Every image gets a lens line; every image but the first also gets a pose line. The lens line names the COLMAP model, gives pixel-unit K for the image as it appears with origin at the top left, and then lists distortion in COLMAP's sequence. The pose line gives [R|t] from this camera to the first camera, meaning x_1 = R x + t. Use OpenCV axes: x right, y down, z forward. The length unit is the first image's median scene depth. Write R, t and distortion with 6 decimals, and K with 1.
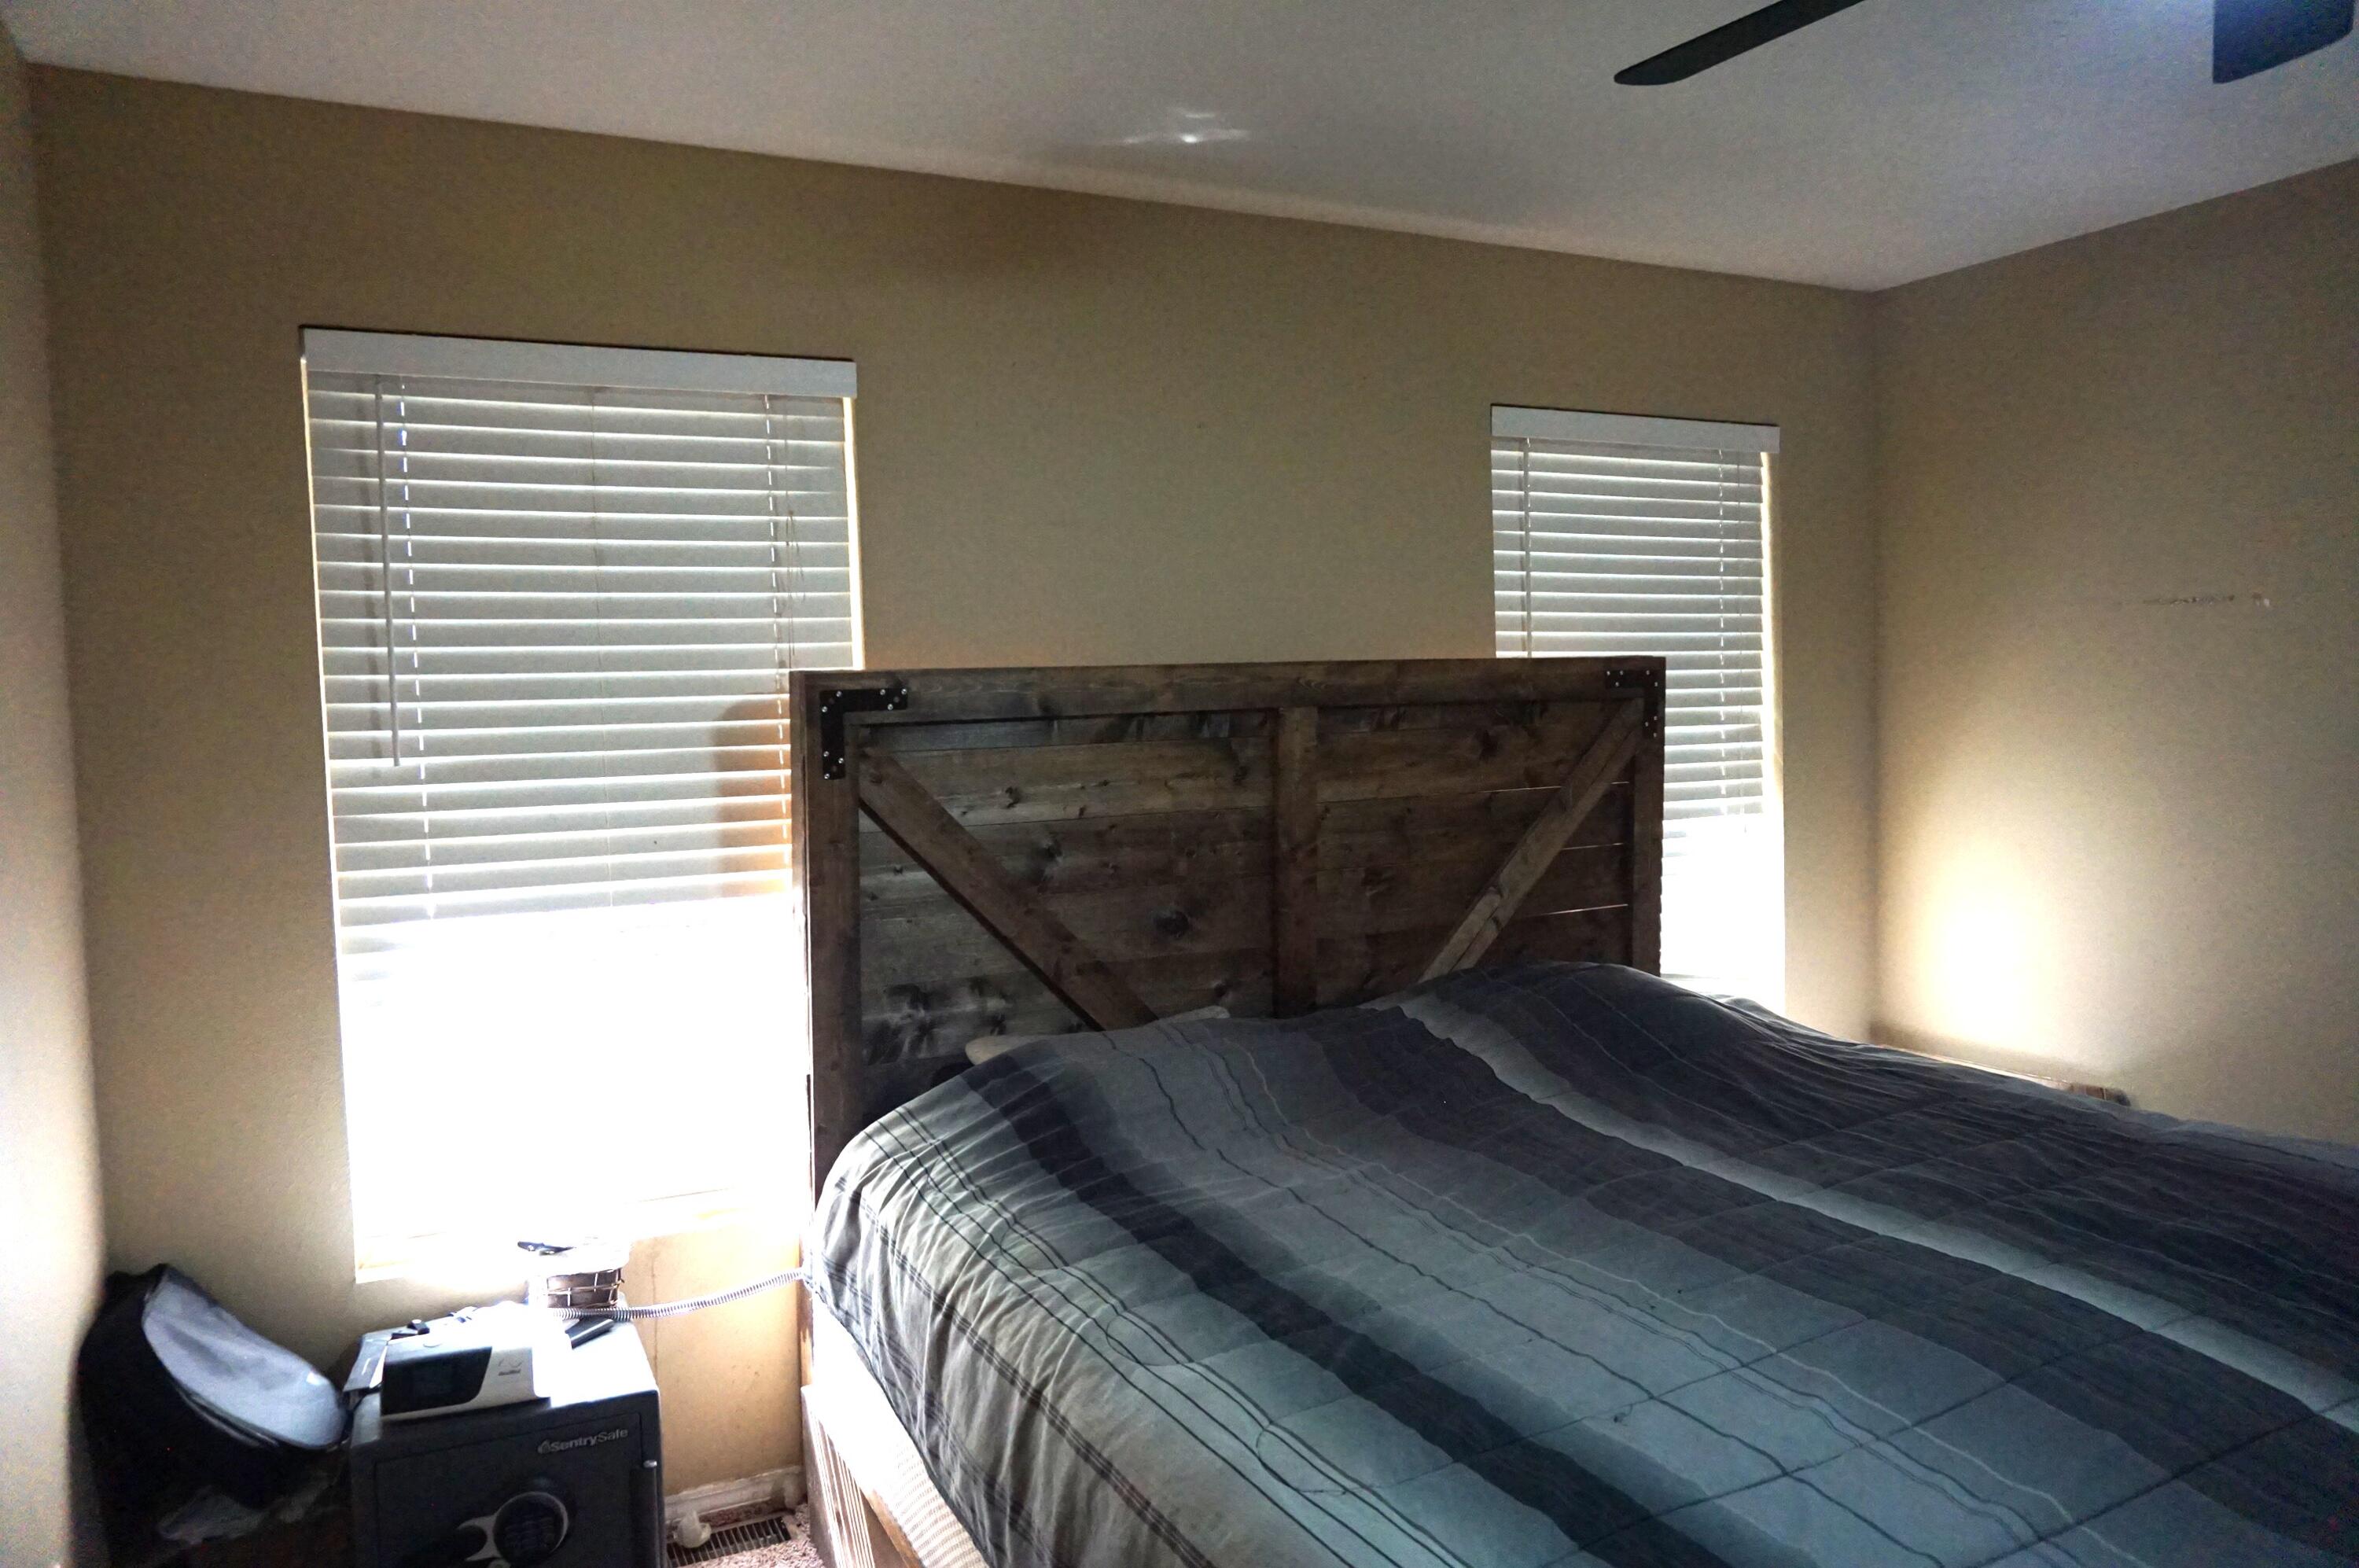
lens RADIAL K [[1600.3, 0, 1174.5], [0, 1600.3, 781.2], [0, 0, 1]] dist [-0.043473, 0.030256]
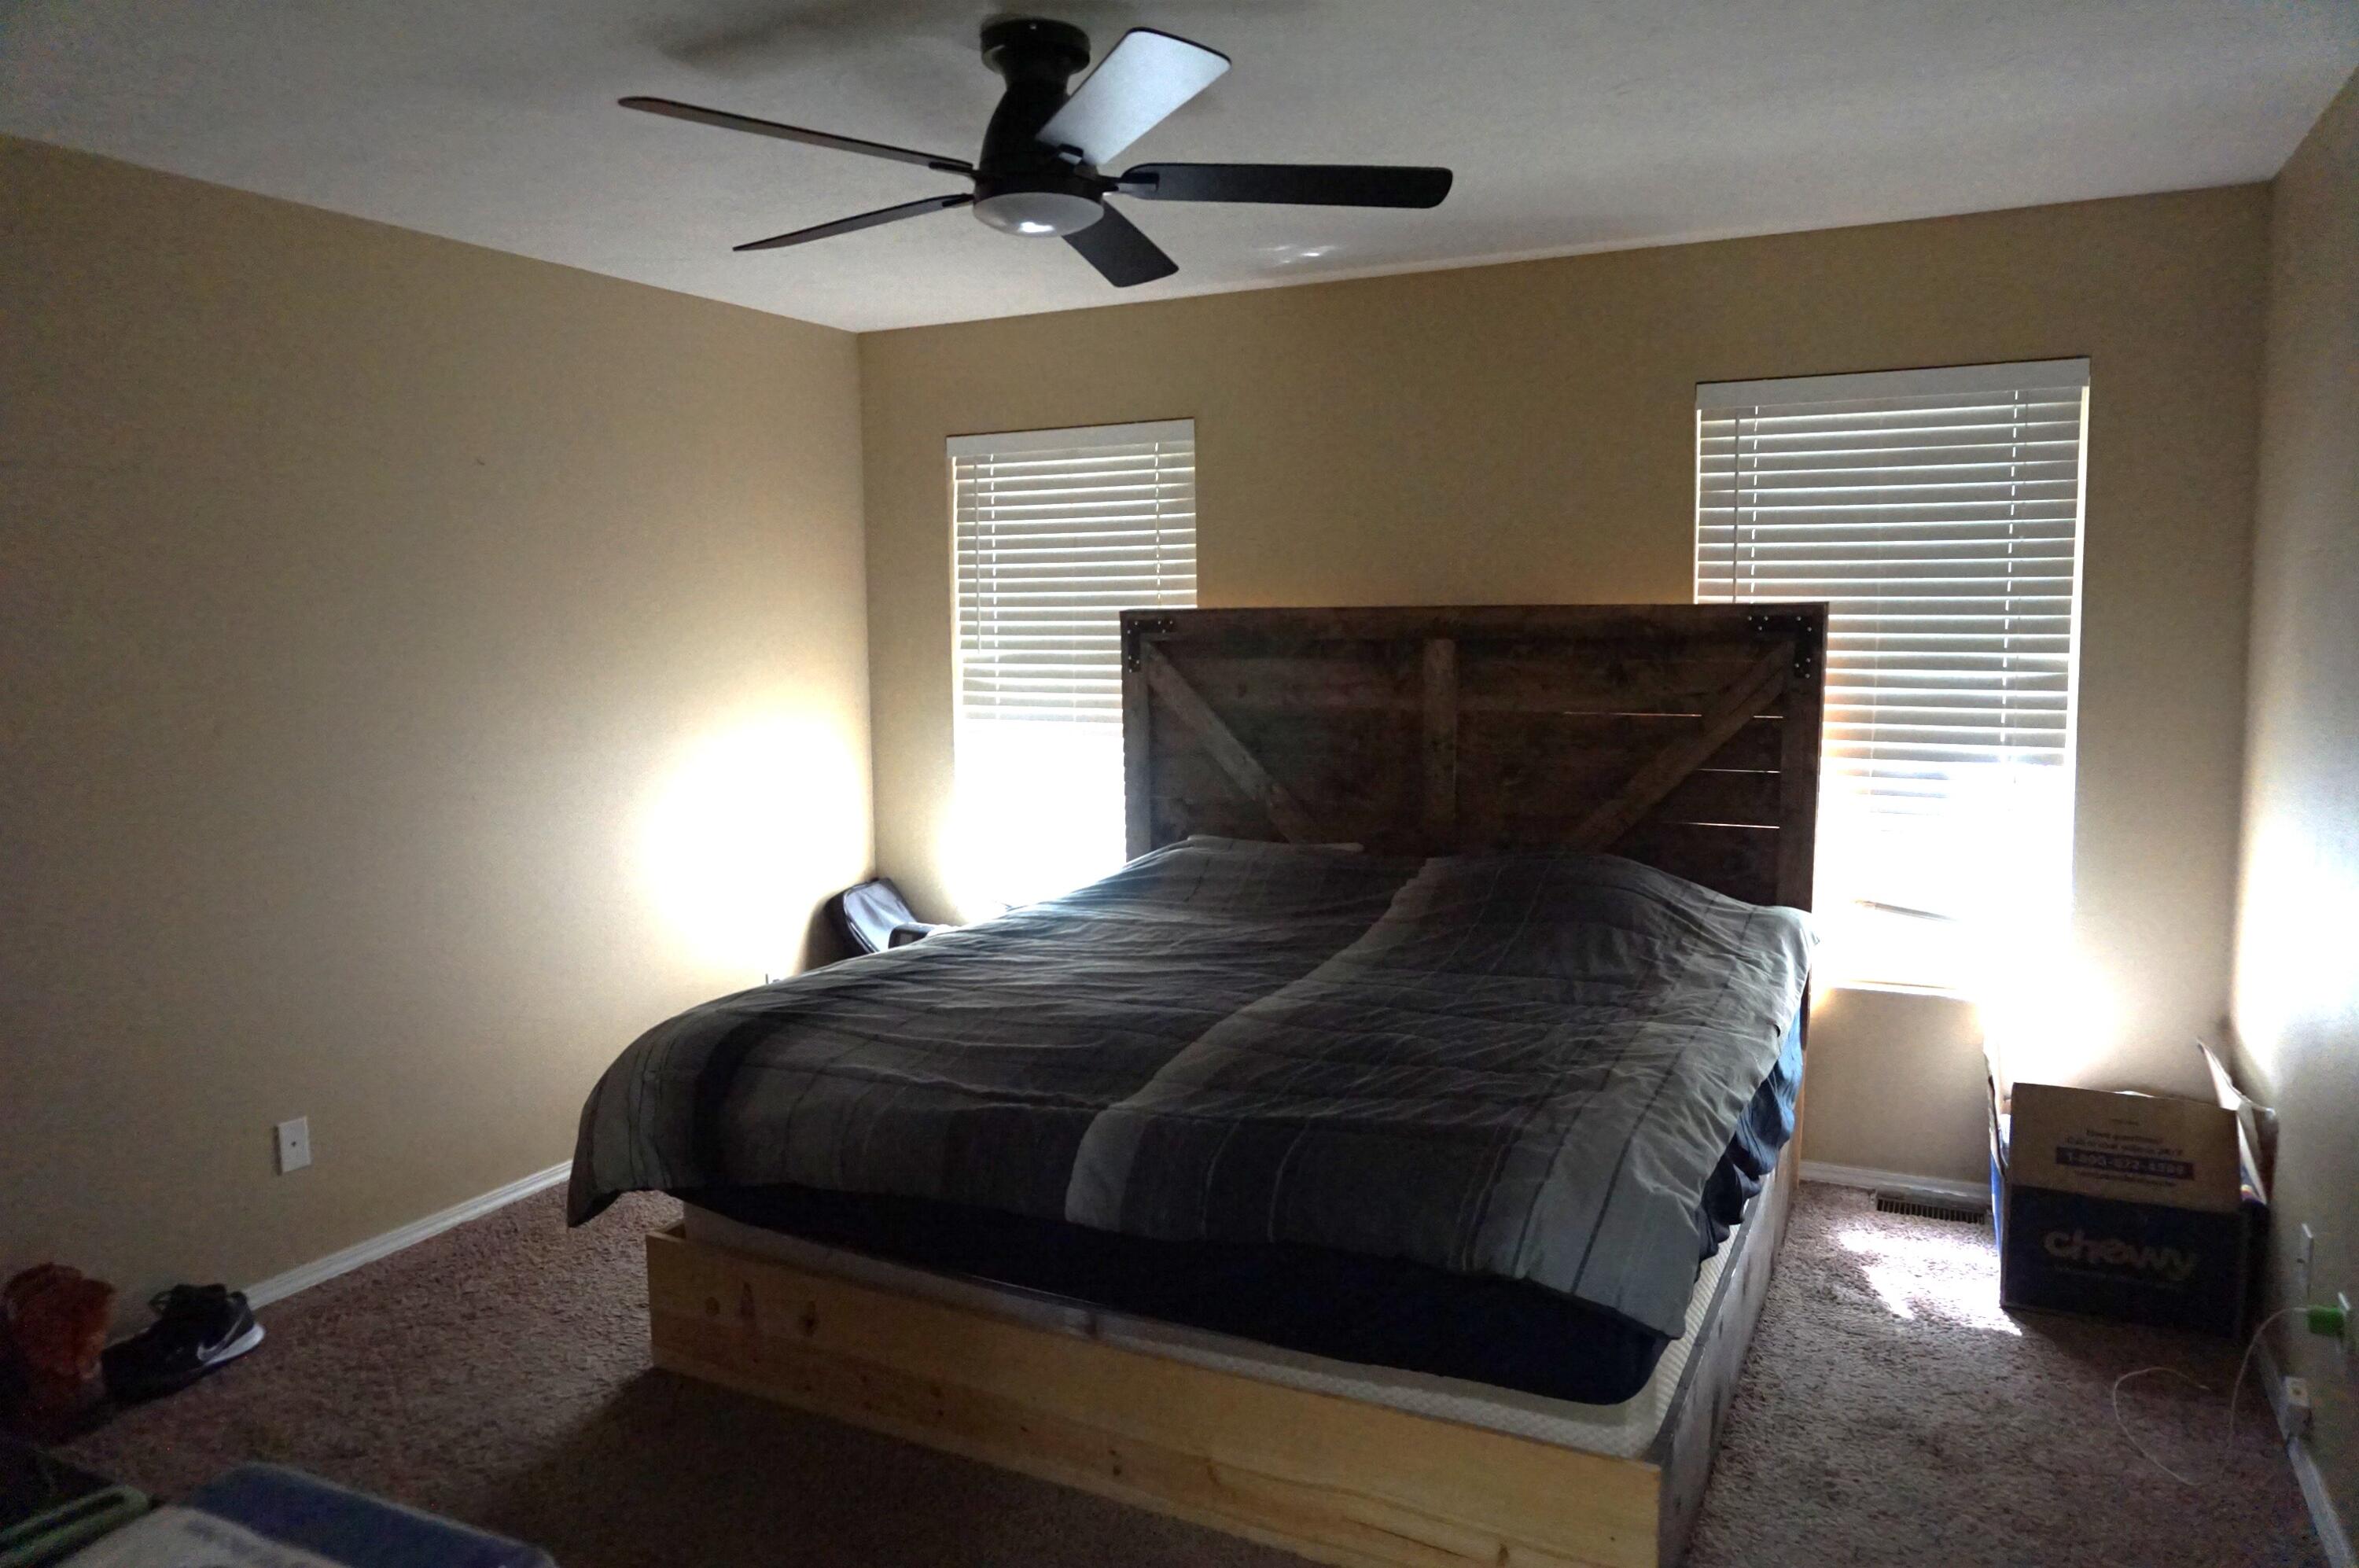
lens RADIAL K [[1600.3, 0, 1178.8], [0, 1600.3, 785.0], [0, 0, 1]] dist [-0.043473, 0.030256]
pose [[0.594358, 0.103988, -0.797449, 0.977216], [-0.053686, 0.994523, 0.089673, -0.030488], [0.802406, -0.010486, 0.596686, 0.005424]]
